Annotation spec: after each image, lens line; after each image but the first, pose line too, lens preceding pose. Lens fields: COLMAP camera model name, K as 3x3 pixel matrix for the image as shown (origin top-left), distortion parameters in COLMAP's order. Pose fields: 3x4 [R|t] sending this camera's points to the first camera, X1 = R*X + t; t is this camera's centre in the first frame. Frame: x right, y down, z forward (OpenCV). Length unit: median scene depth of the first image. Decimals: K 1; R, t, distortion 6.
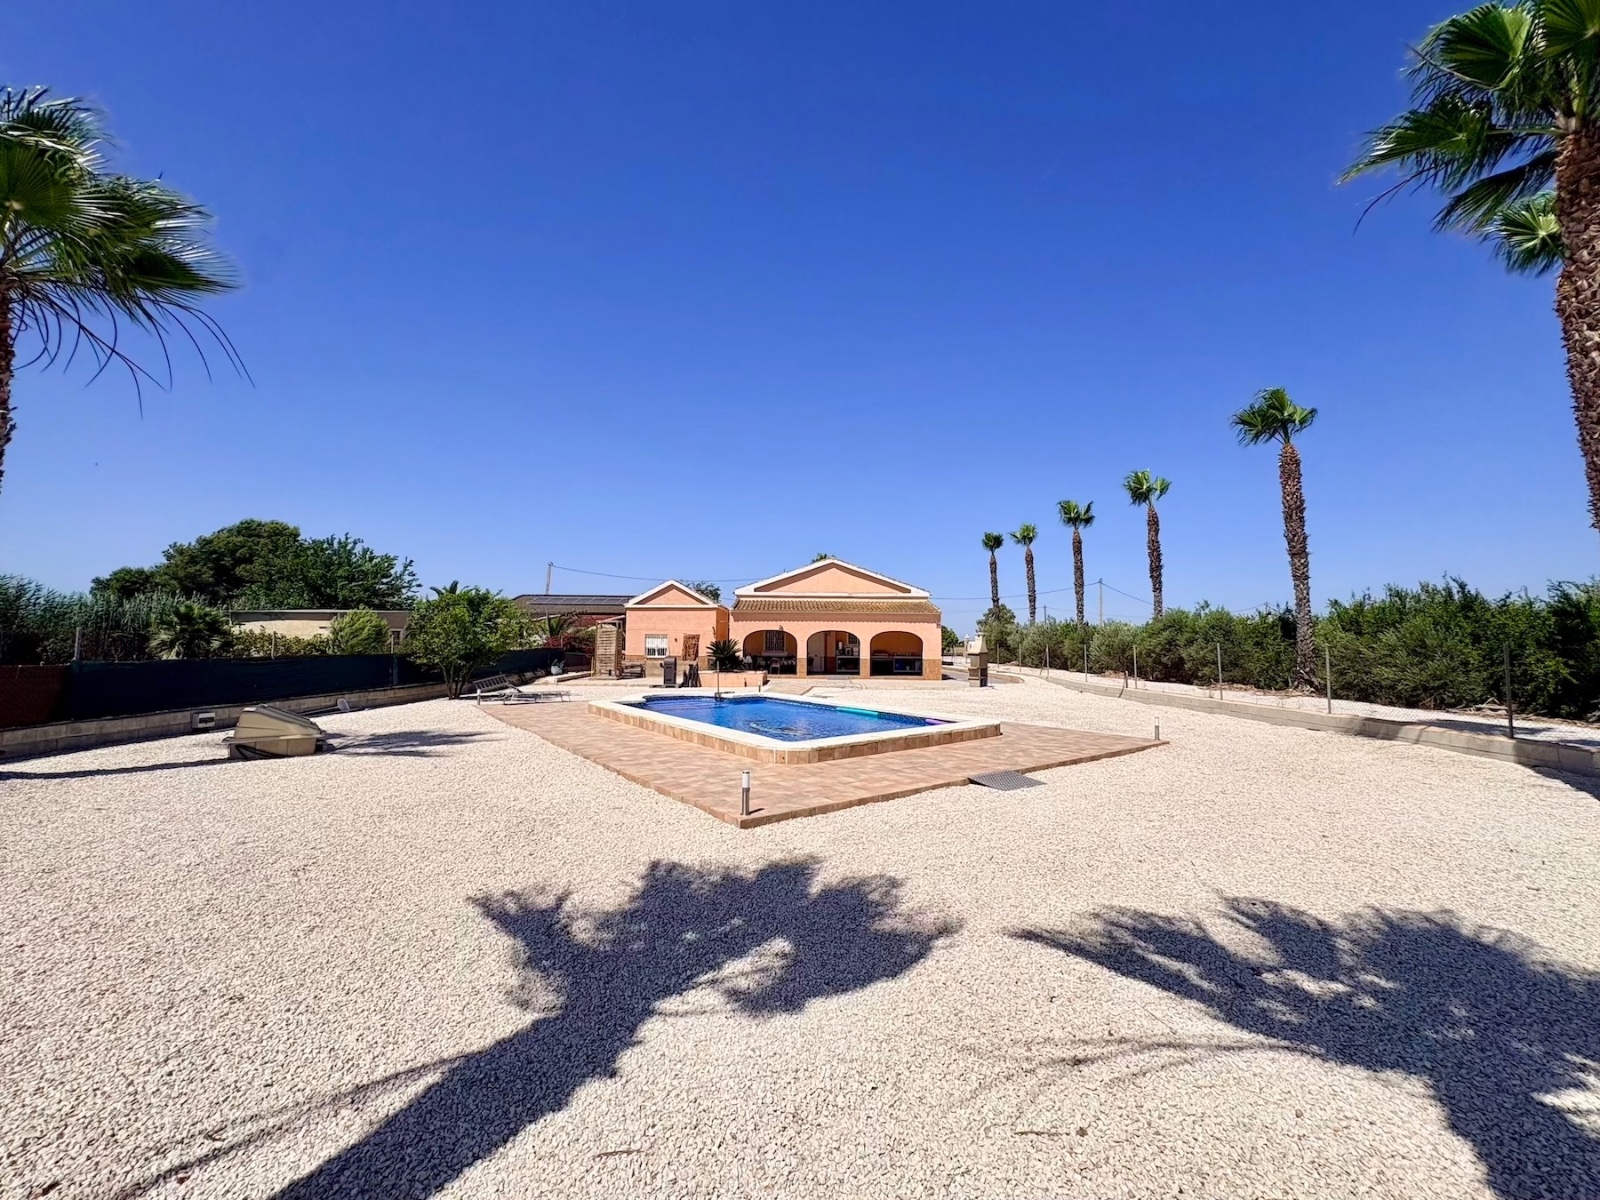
lens RADIAL K [[635.5, 0, 798.9], [0, 635.5, 596.8], [0, 0, 1]] dist [0.000870, 0.000785]
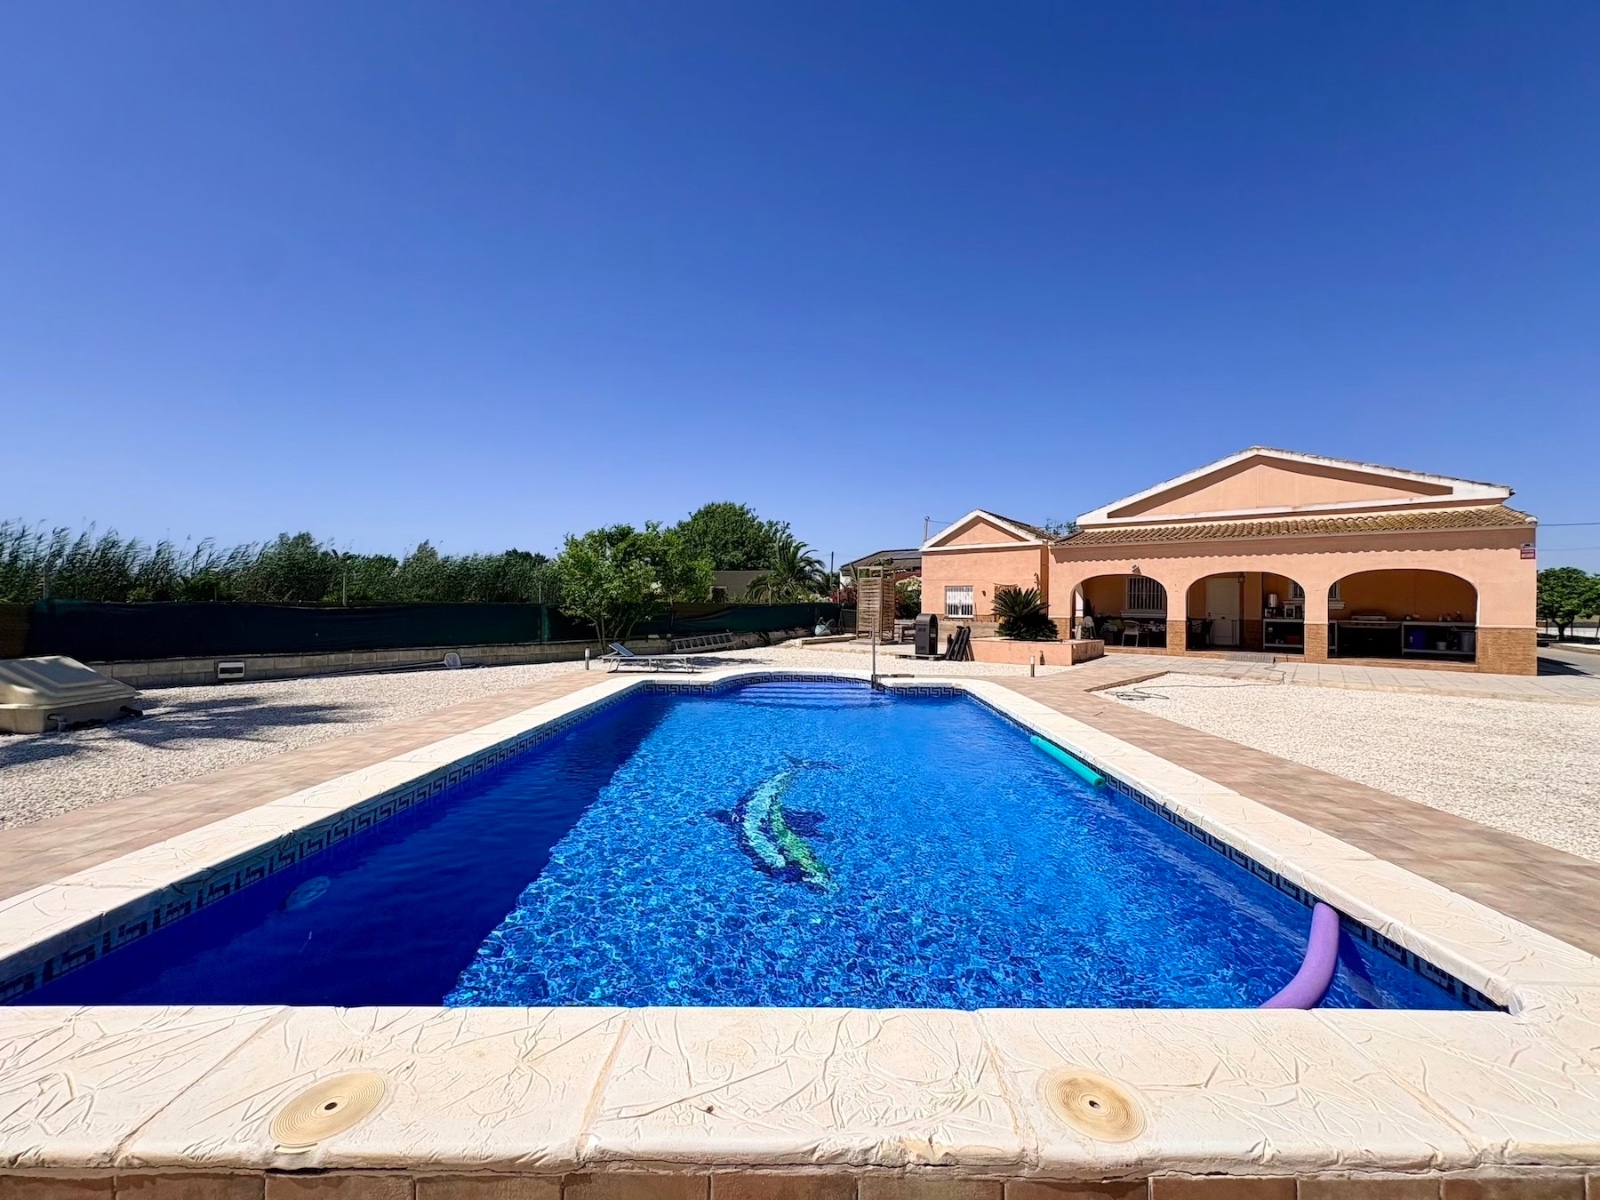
lens RADIAL K [[635.5, 0, 801.8], [0, 635.5, 601.0], [0, 0, 1]] dist [0.000870, 0.000785]
pose [[0.781442, -0.002280, -0.623974, 0.099442], [0.041557, 0.997963, 0.048398, 0.035321], [0.622592, -0.063750, 0.779945, 0.327386]]
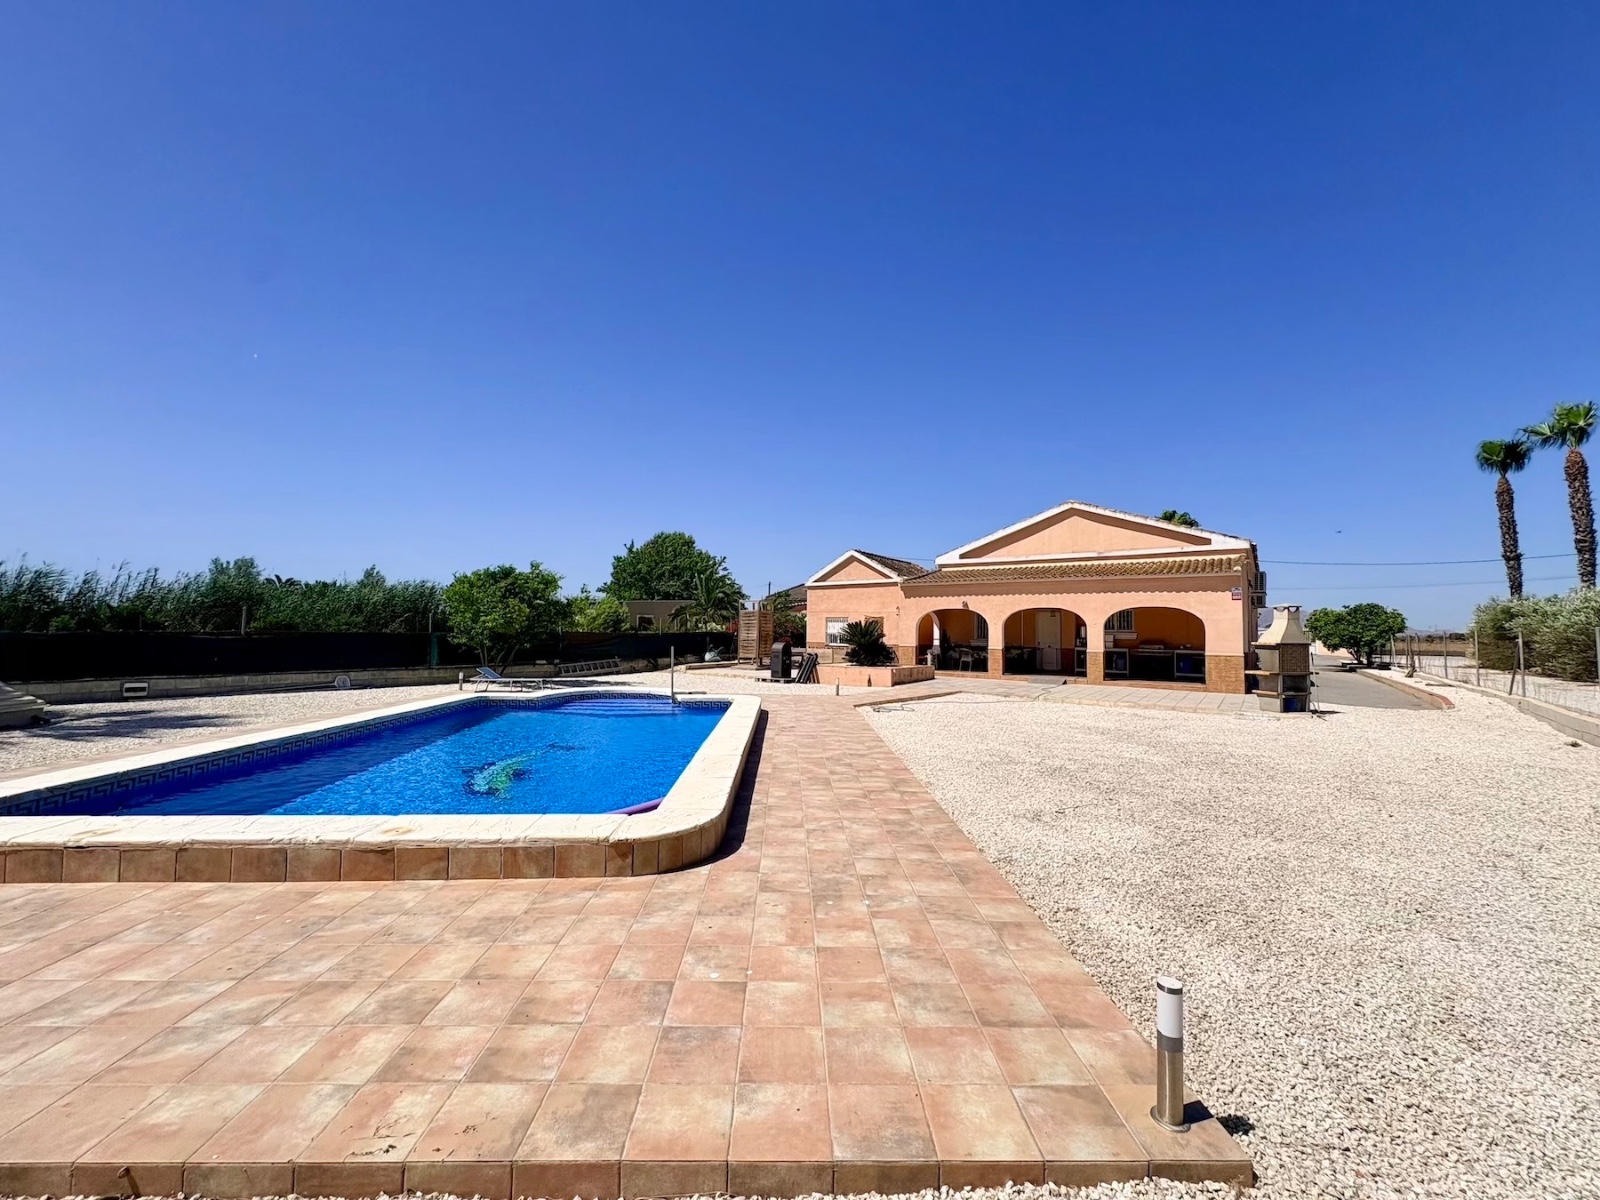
lens RADIAL K [[635.5, 0, 801.5], [0, 635.5, 595.4], [0, 0, 1]] dist [0.000870, 0.000785]
pose [[0.811302, -0.029375, -0.583889, 0.234488], [0.035505, 0.999369, -0.000944, 0.031666], [0.583549, -0.019965, 0.811833, 0.320148]]
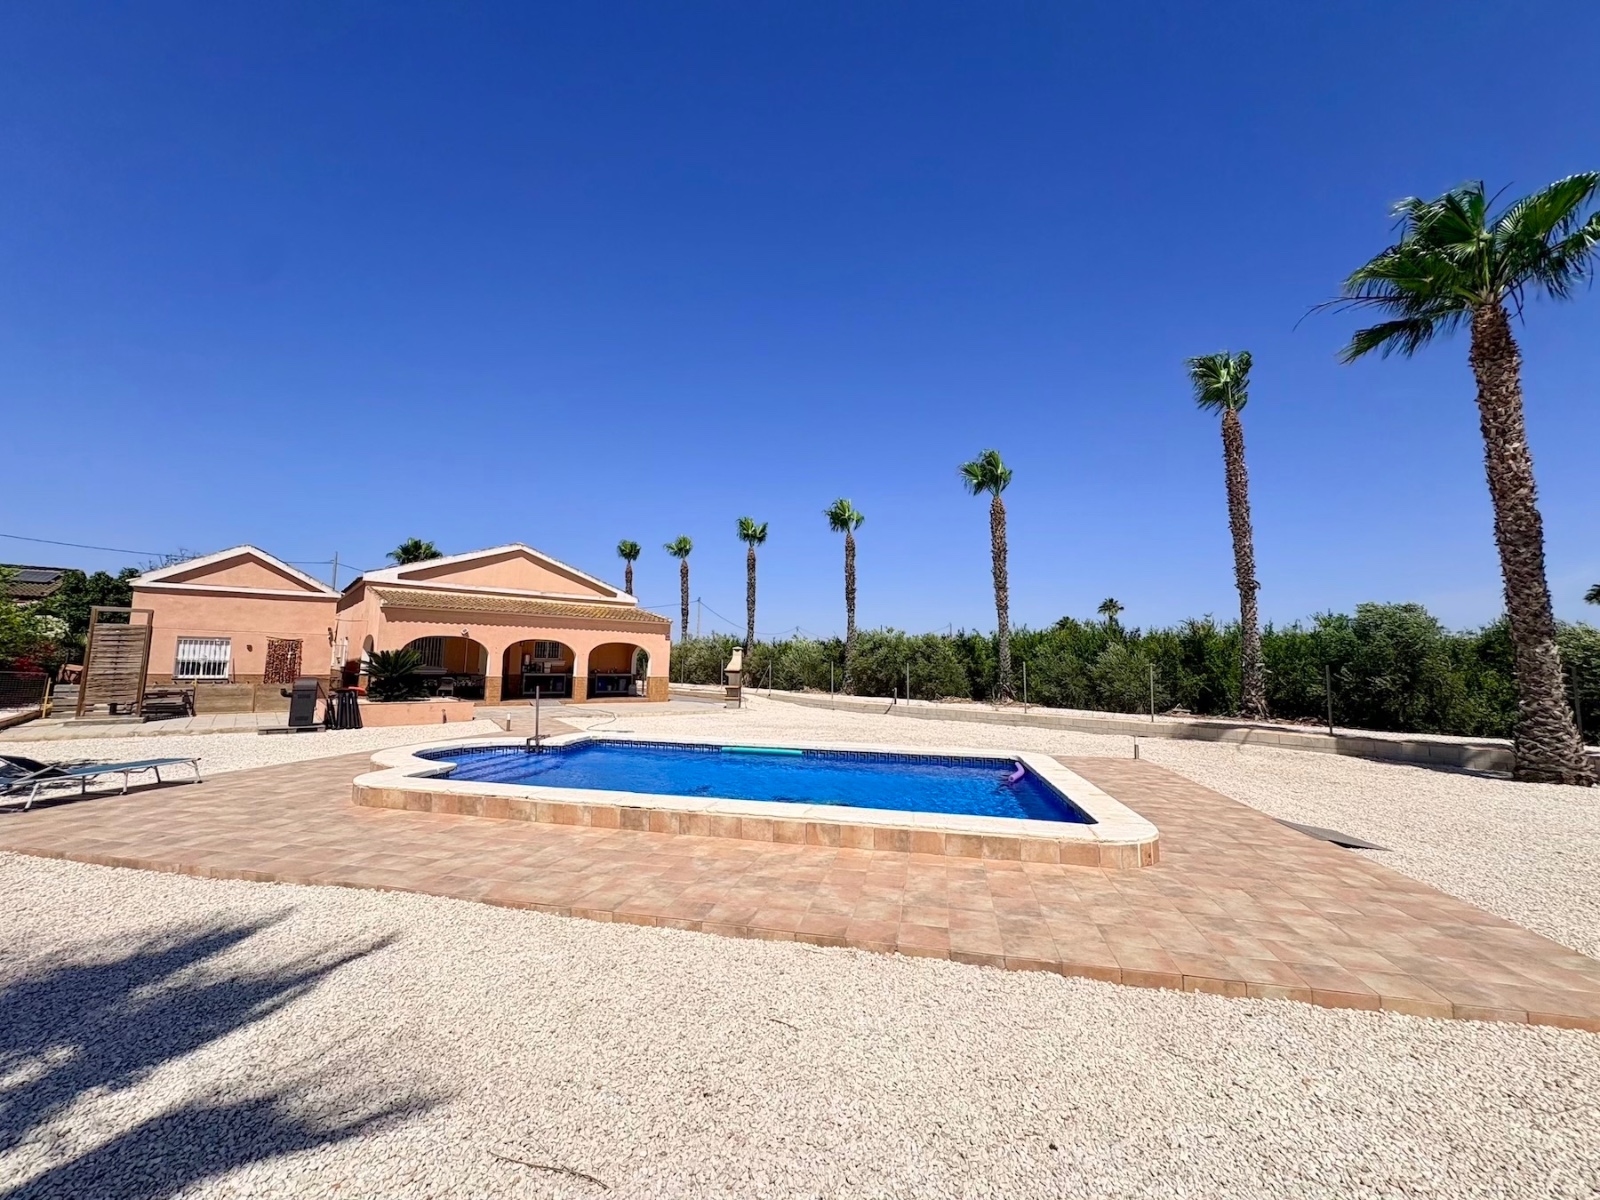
lens RADIAL K [[635.5, 0, 799.8], [0, 635.5, 598.3], [0, 0, 1]] dist [0.000870, 0.000785]
pose [[0.758065, 0.071614, 0.648235, -0.203149], [-0.058695, 0.997411, -0.041550, 0.017407], [-0.649532, -0.006550, 0.760306, 0.229274]]
